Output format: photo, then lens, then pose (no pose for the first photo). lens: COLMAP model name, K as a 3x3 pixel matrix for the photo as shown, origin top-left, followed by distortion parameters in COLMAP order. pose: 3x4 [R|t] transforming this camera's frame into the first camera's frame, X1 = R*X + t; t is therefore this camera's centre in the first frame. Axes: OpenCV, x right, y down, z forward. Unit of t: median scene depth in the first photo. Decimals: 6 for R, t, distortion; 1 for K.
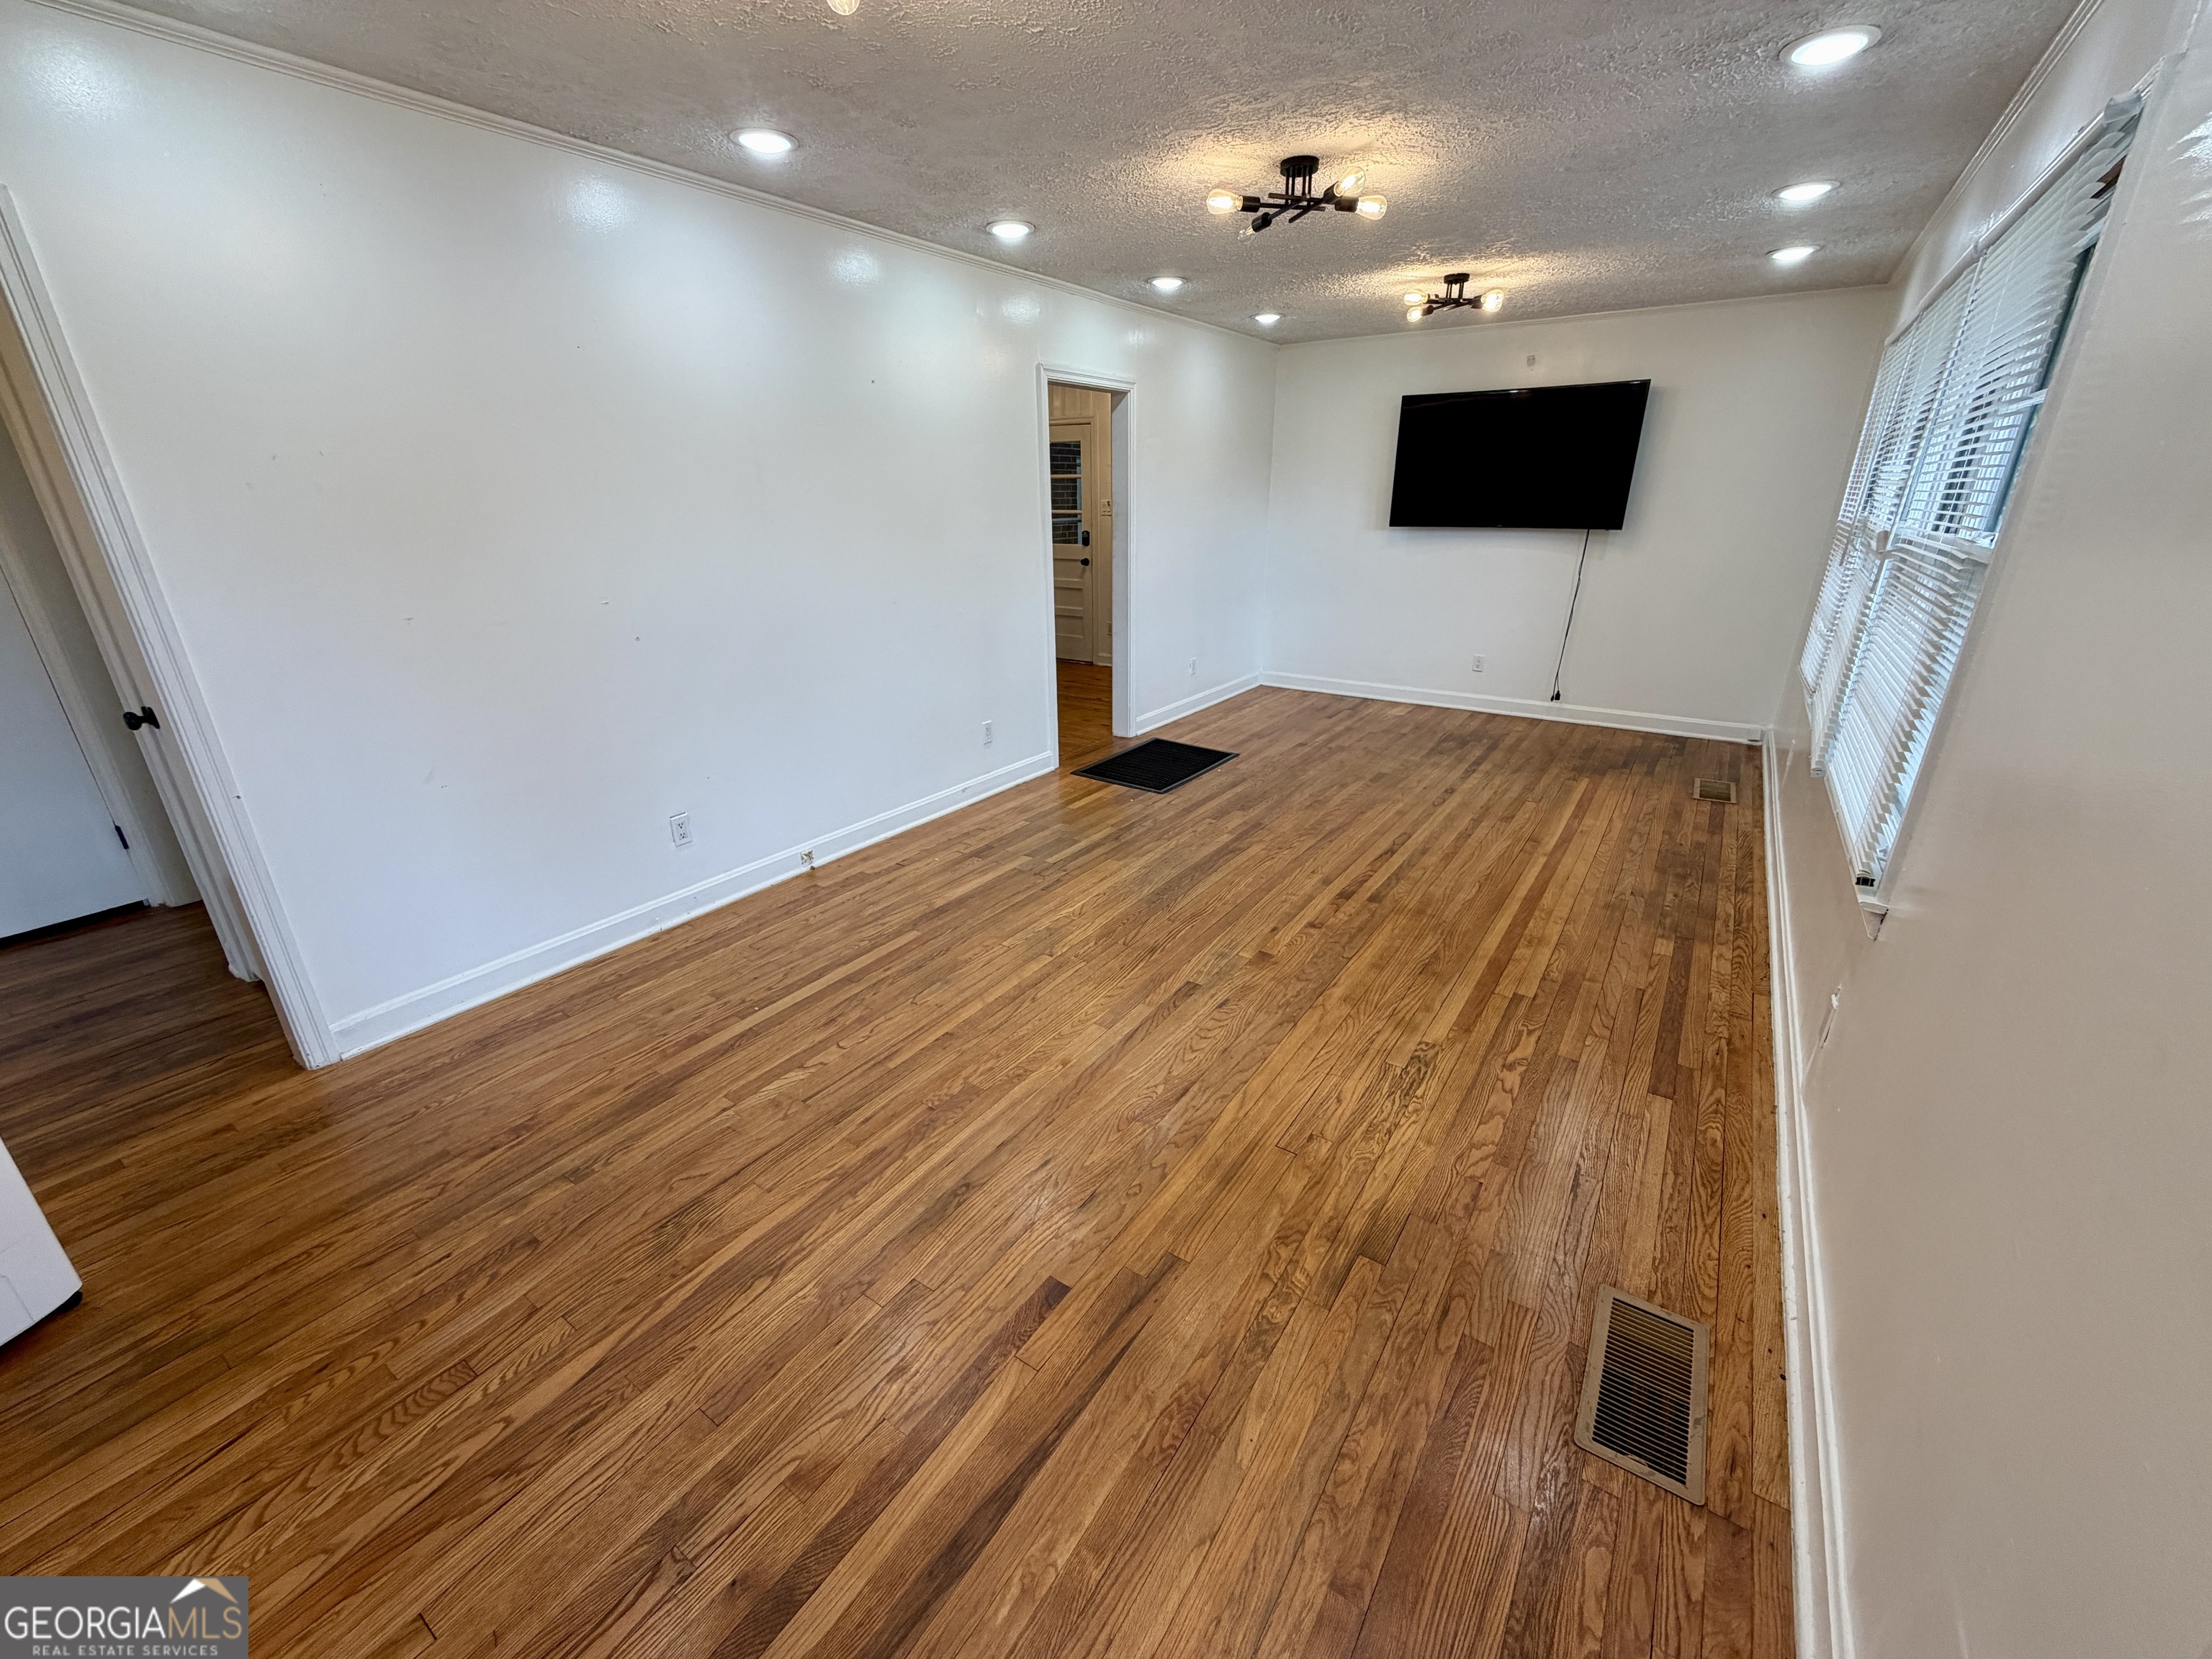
lens RADIAL K [[884.1, 0, 1101.6], [0, 884.1, 832.5], [0, 0, 1]] dist [0.001073, -0.000153]
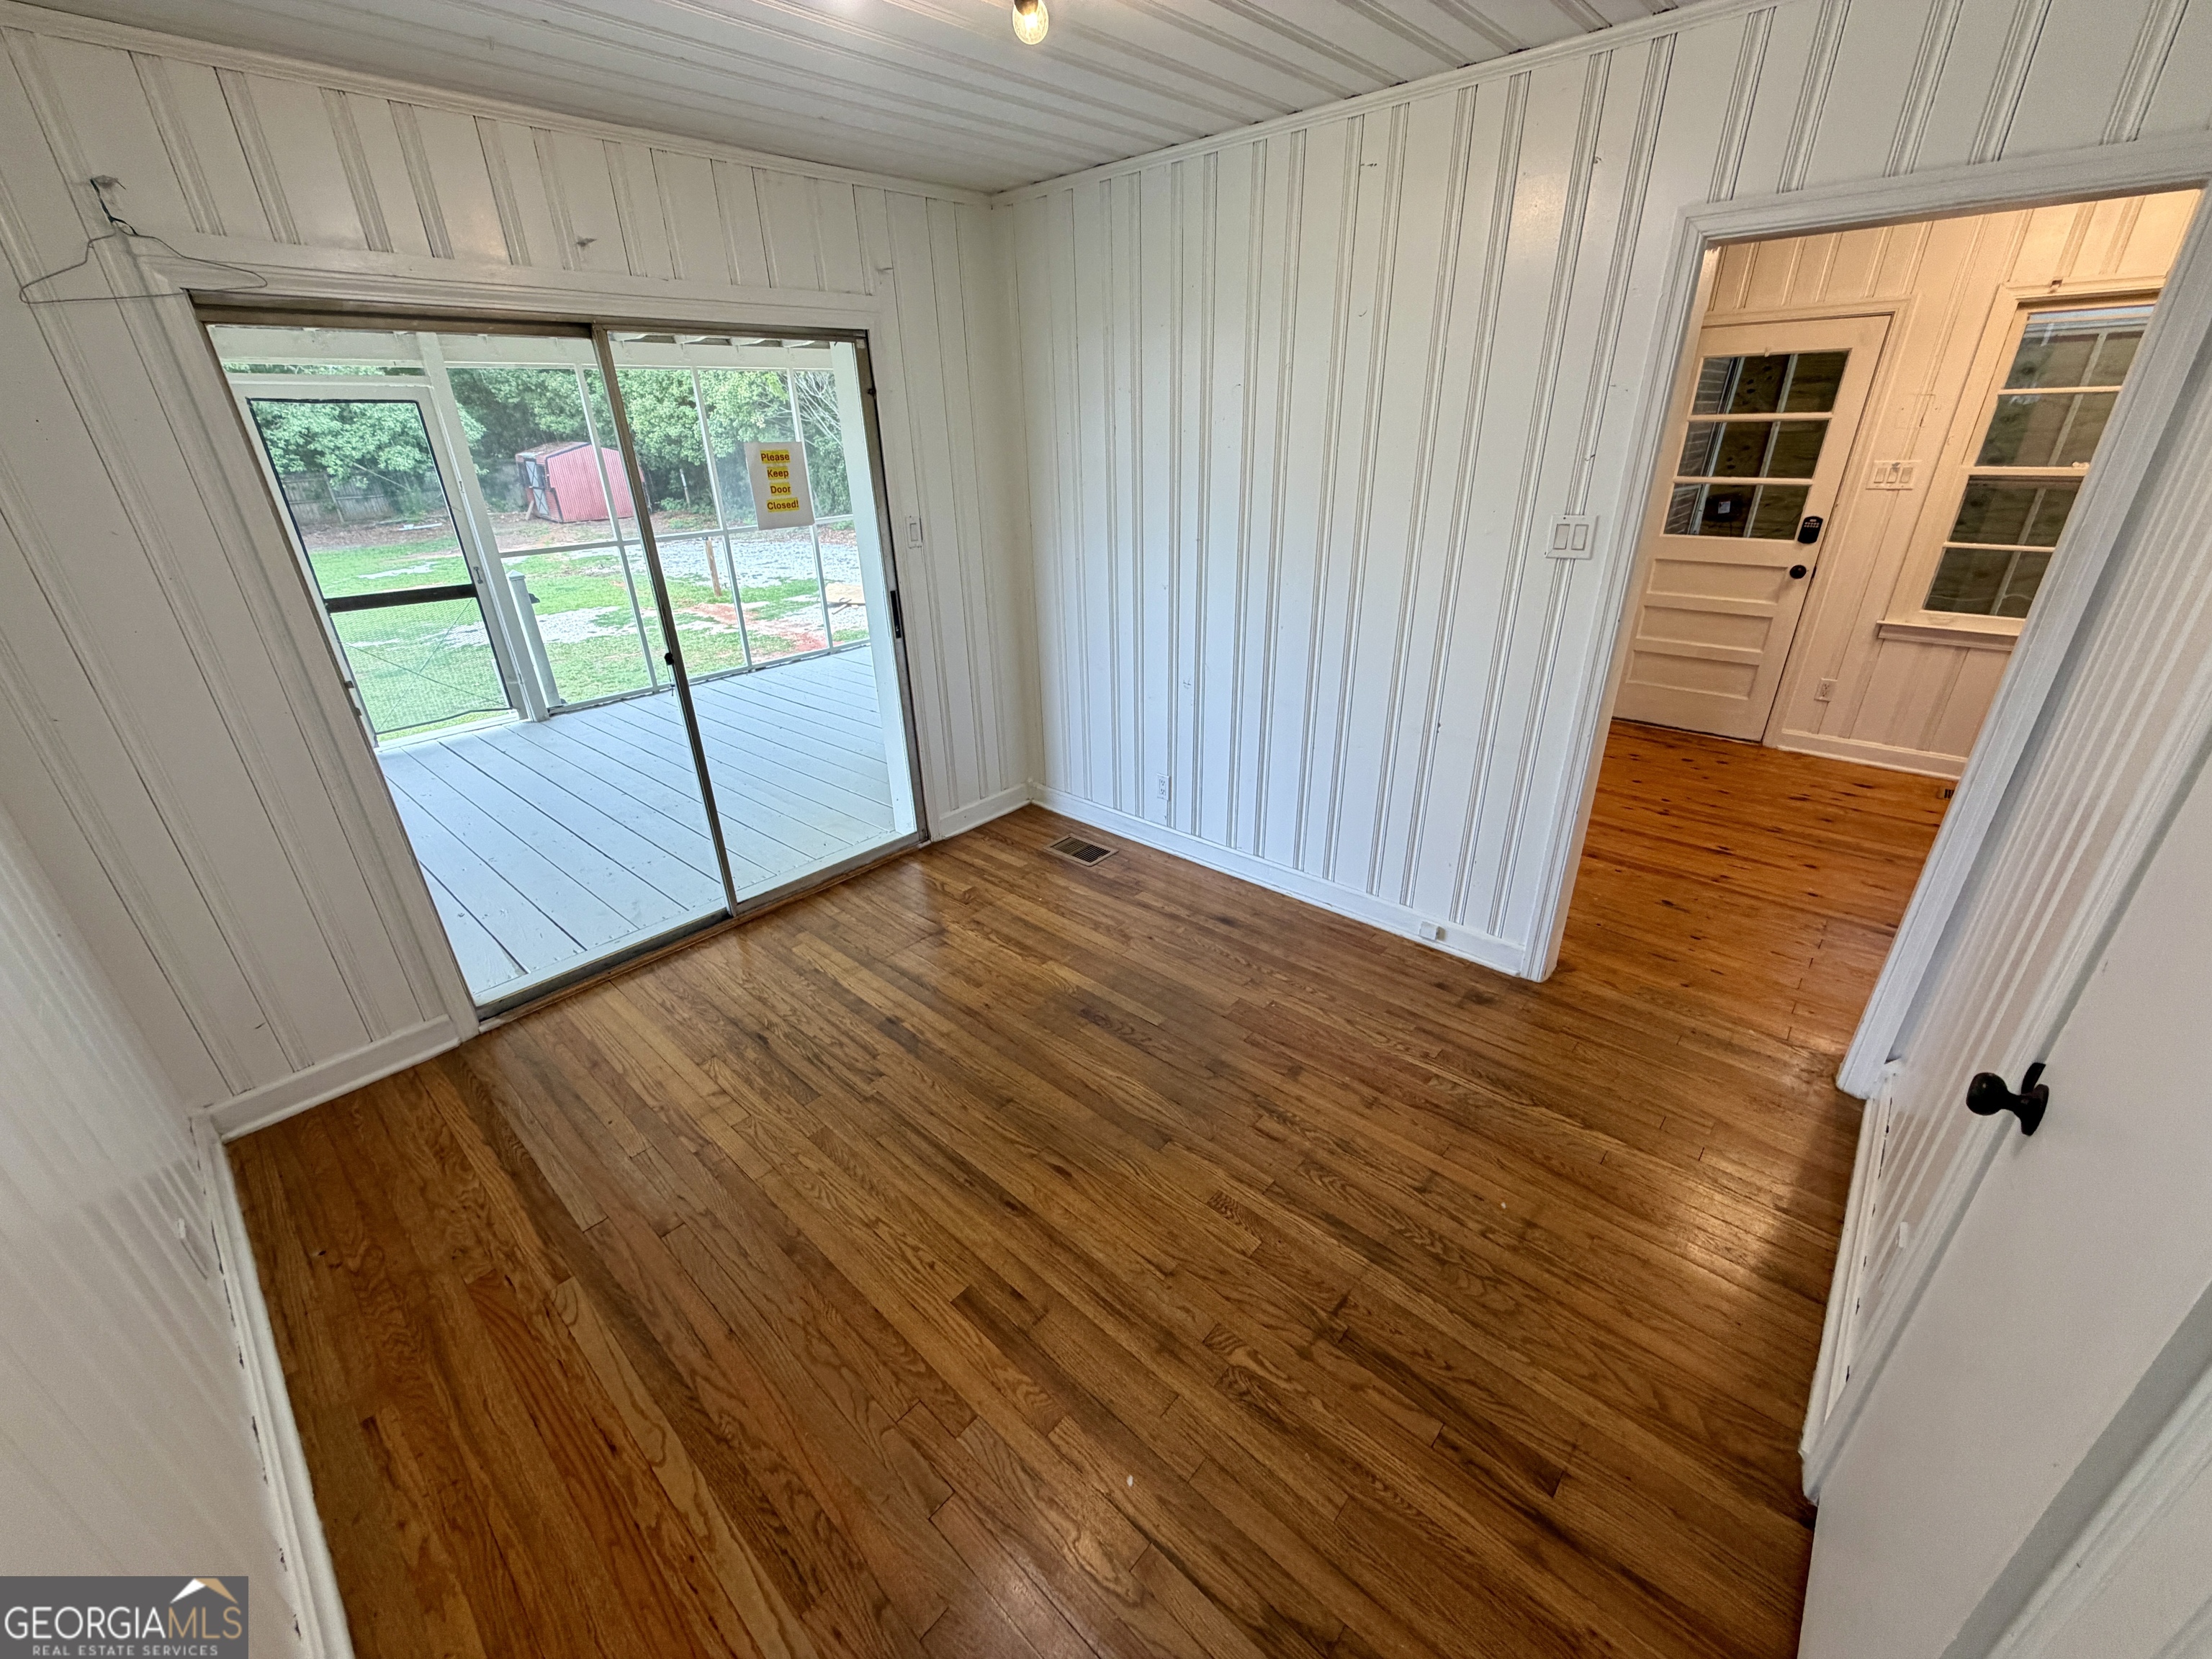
lens RADIAL K [[884.1, 0, 1101.6], [0, 884.1, 832.5], [0, 0, 1]] dist [0.001073, -0.000153]
pose [[0.990836, 0.041584, -0.128512, -1.040948], [-0.033143, 0.997193, 0.067144, -0.454195], [0.130943, -0.062269, 0.989432, 1.040213]]
